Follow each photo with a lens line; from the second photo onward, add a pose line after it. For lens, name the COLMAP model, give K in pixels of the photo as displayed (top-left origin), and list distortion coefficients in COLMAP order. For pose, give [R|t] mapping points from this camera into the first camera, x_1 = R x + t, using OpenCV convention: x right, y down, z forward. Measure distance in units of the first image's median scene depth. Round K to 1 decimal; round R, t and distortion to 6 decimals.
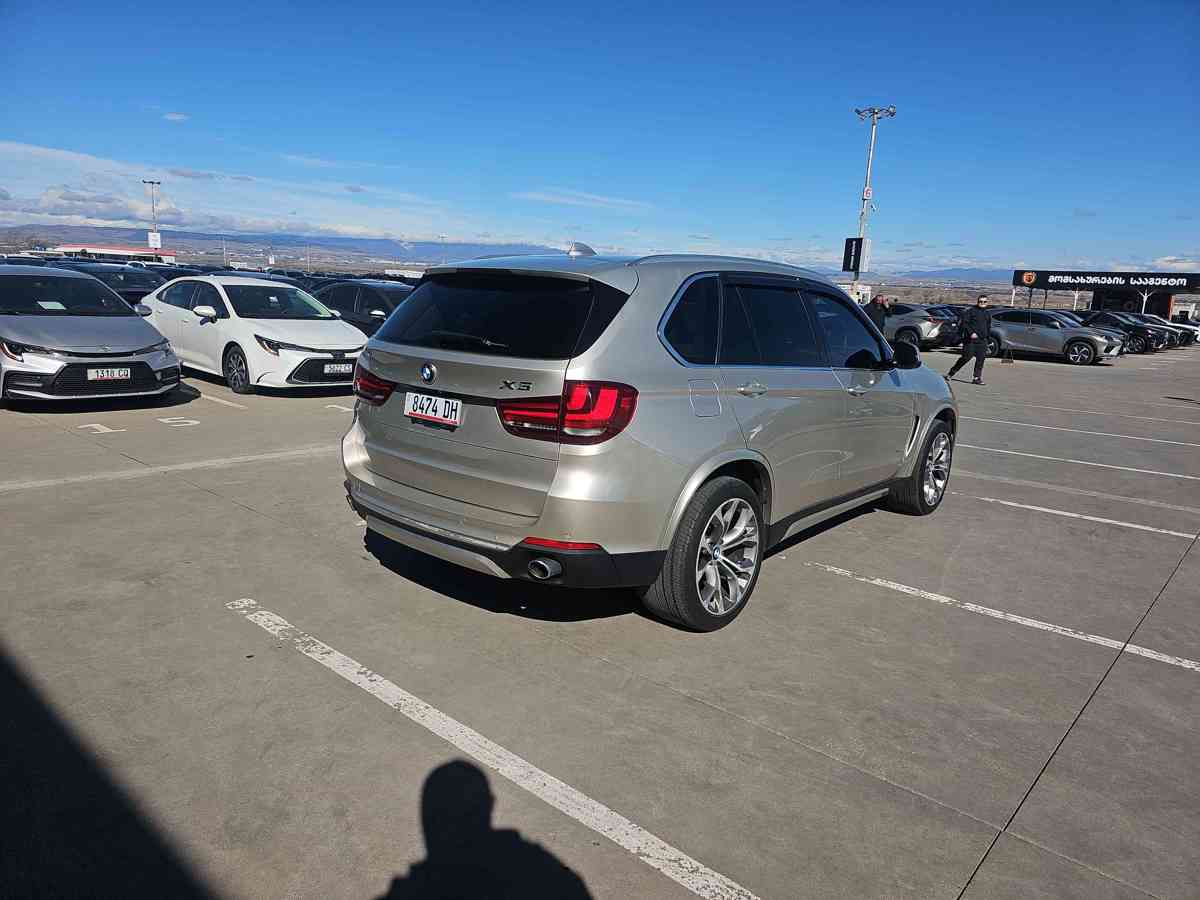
lens RADIAL K [[774.4, 0, 600.0], [0, 774.4, 450.0], [0, 0, 1]] dist [0.066789, -0.059184]
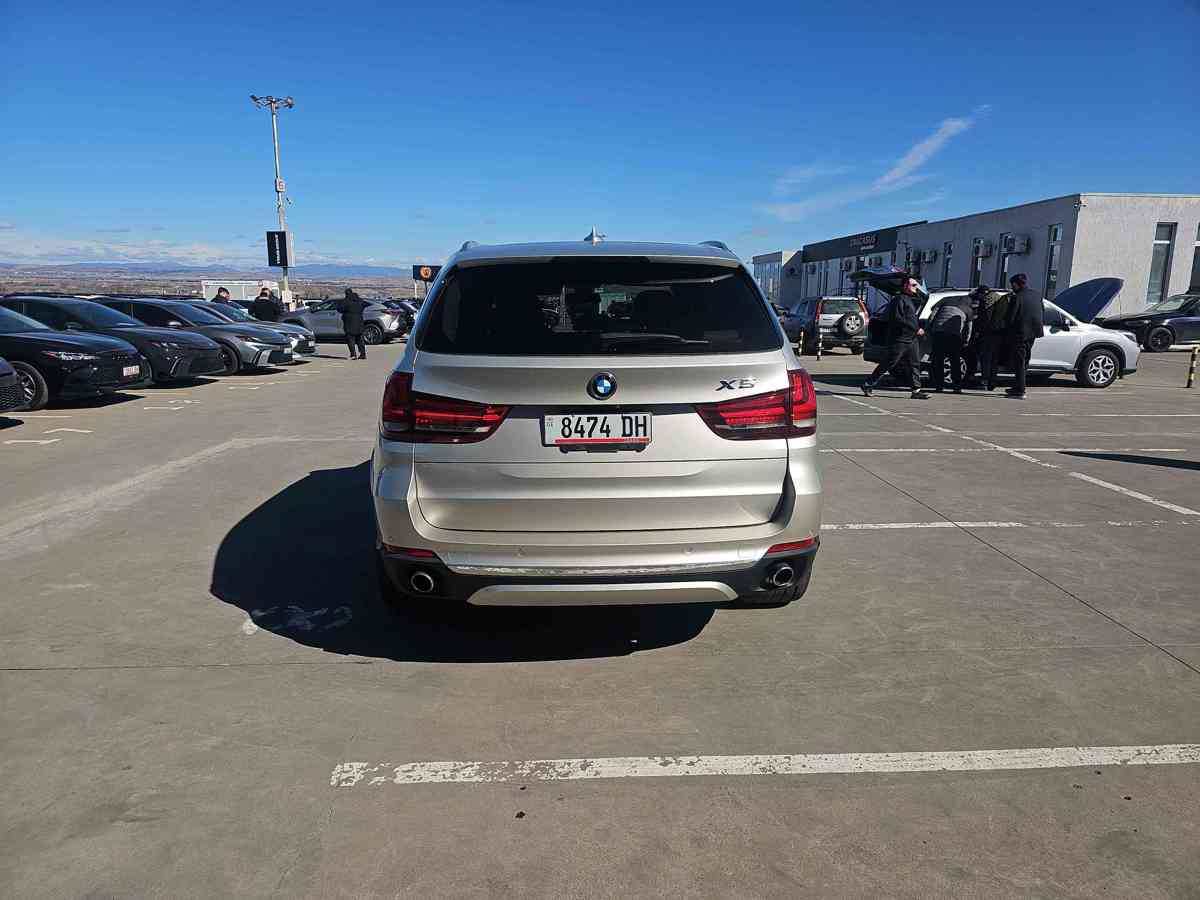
lens RADIAL K [[781.2, 0, 592.7], [0, 781.2, 450.1], [0, 0, 1]] dist [0.070518, -0.070200]
pose [[0.737351, -0.169845, 0.653809, -0.702526], [0.167510, 0.983618, 0.066608, -0.080785], [-0.654411, 0.060406, 0.753722, 0.356381]]
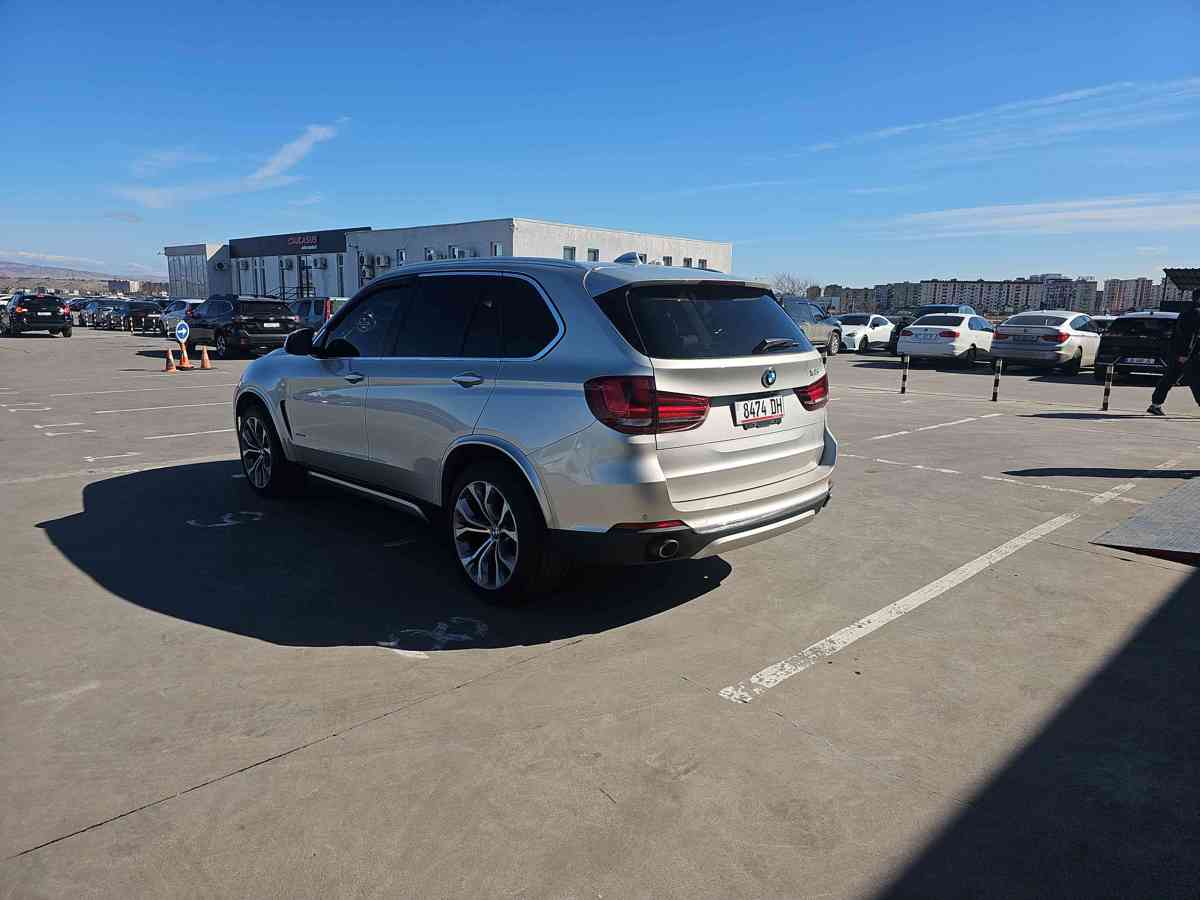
lens RADIAL K [[781.2, 0, 592.7], [0, 781.2, 450.1], [0, 0, 1]] dist [0.070518, -0.070200]
pose [[0.106869, -0.223557, 0.968814, -1.227738], [0.188136, 0.961339, 0.201079, -0.246405], [-0.976311, 0.160780, 0.144796, 0.996622]]
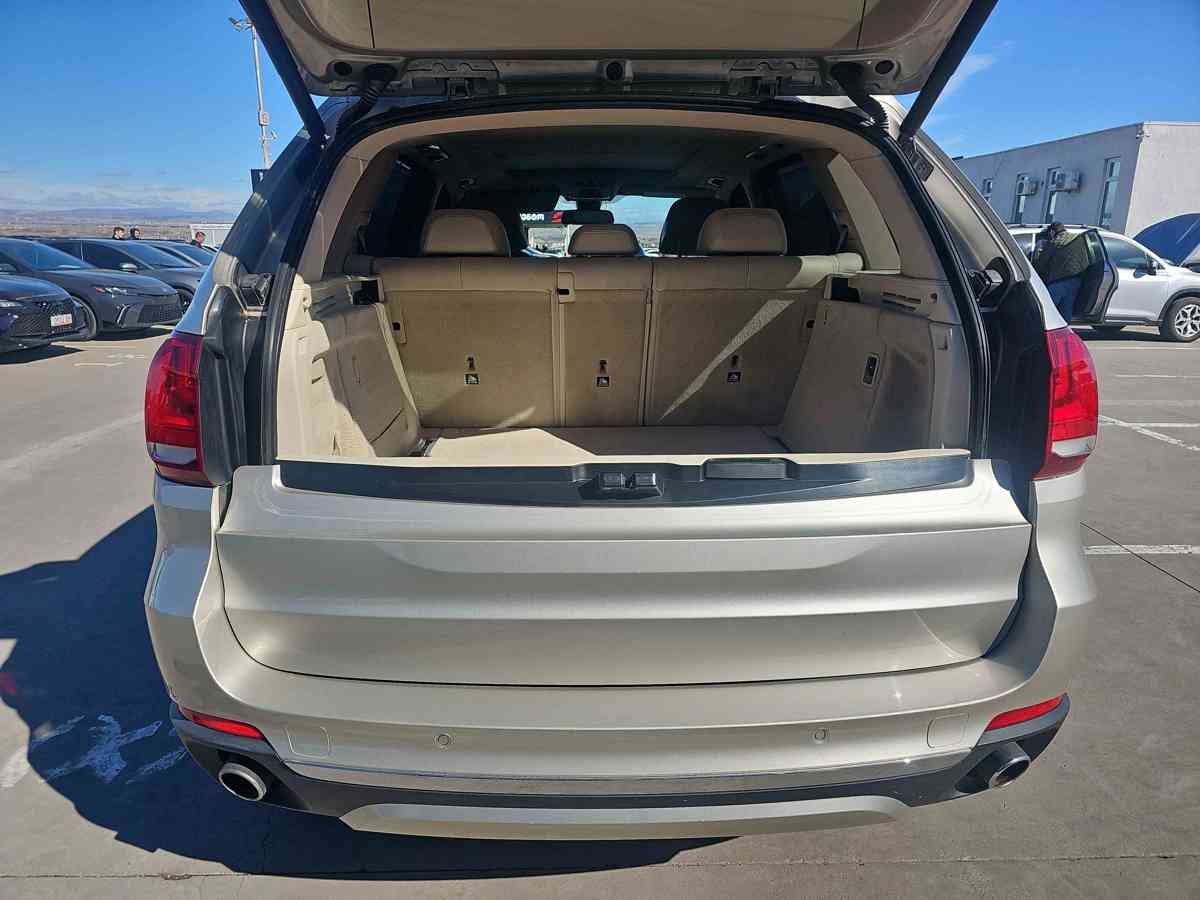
lens RADIAL K [[804.0, 0, 581.7], [0, 804.0, 451.3], [0, 0, 1]] dist [-0.000913, -0.001377]
pose [[0.750895, -0.206735, 0.627230, -0.424926], [0.164889, 0.978351, 0.125065, -0.100467], [-0.639506, 0.009512, 0.768727, 0.670233]]
